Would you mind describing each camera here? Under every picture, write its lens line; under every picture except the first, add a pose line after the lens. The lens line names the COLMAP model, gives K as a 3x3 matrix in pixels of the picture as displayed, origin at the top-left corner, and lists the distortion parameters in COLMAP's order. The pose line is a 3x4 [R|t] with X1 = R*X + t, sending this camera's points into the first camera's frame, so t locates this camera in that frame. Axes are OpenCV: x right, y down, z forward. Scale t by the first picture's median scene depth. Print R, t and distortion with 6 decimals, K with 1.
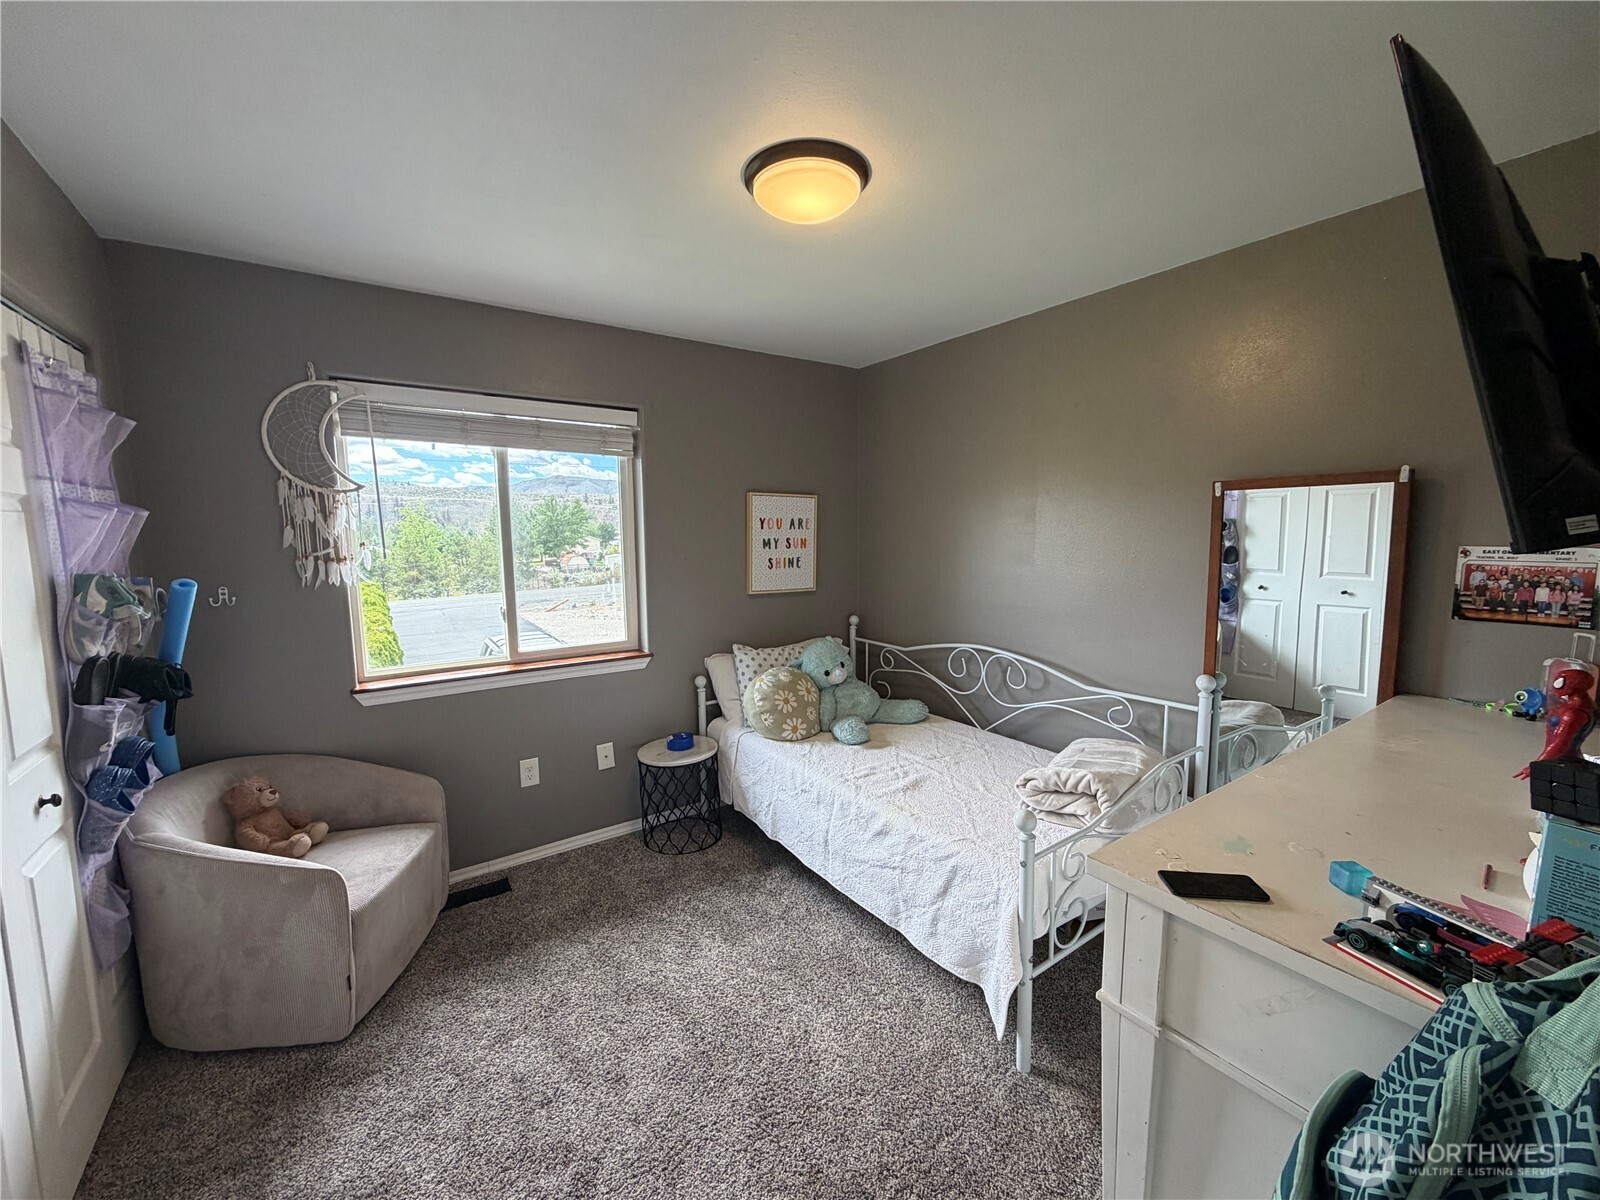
lens RADIAL K [[638.1, 0, 795.5], [0, 638.1, 597.0], [0, 0, 1]] dist [-0.002337, 0.001033]
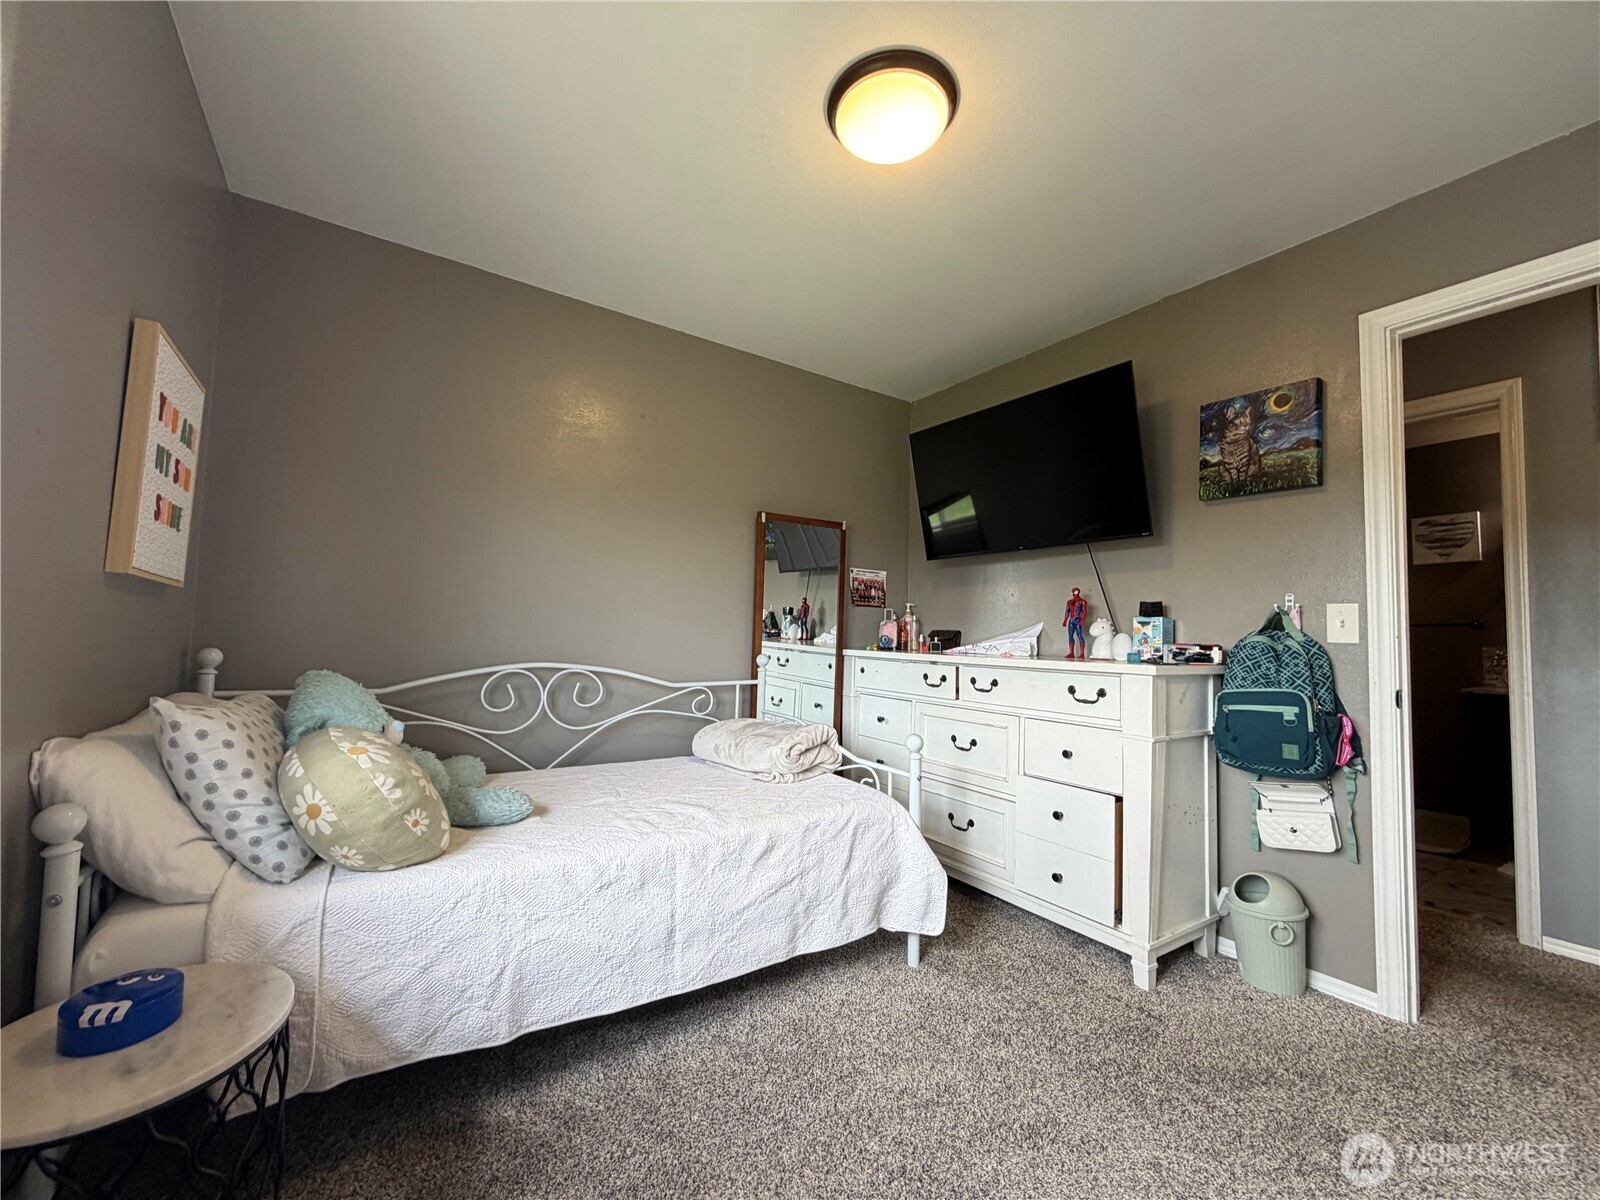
lens RADIAL K [[638.1, 0, 792.3], [0, 638.1, 598.1], [0, 0, 1]] dist [-0.002337, 0.001033]
pose [[0.017861, 0.072005, 0.997244, -0.578380], [0.081273, 0.993998, -0.073226, 0.092172], [-0.996532, 0.082357, 0.011902, 0.773248]]
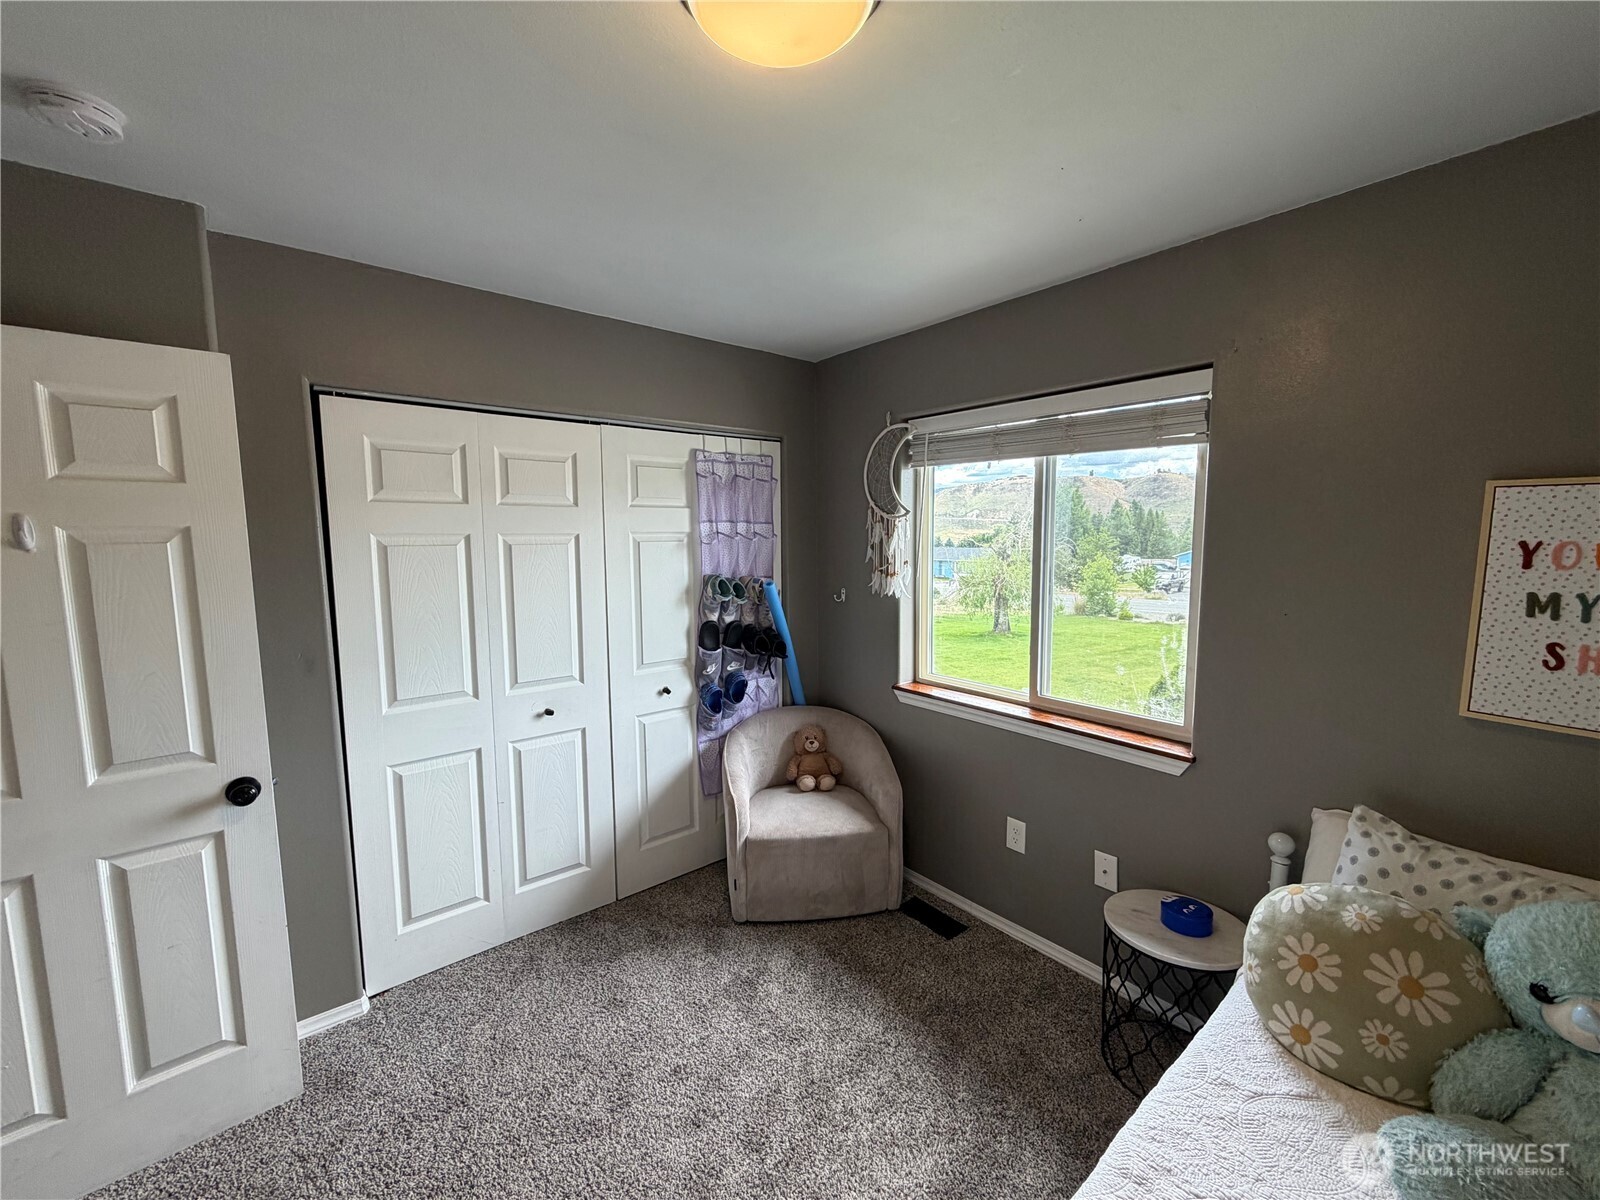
lens RADIAL K [[638.1, 0, 796.3], [0, 638.1, 600.0], [0, 0, 1]] dist [-0.002337, 0.001033]
pose [[0.073851, 0.112384, -0.990917, 0.406664], [-0.100628, 0.989398, 0.104712, -0.105991], [0.992179, 0.091981, 0.084377, 0.652757]]
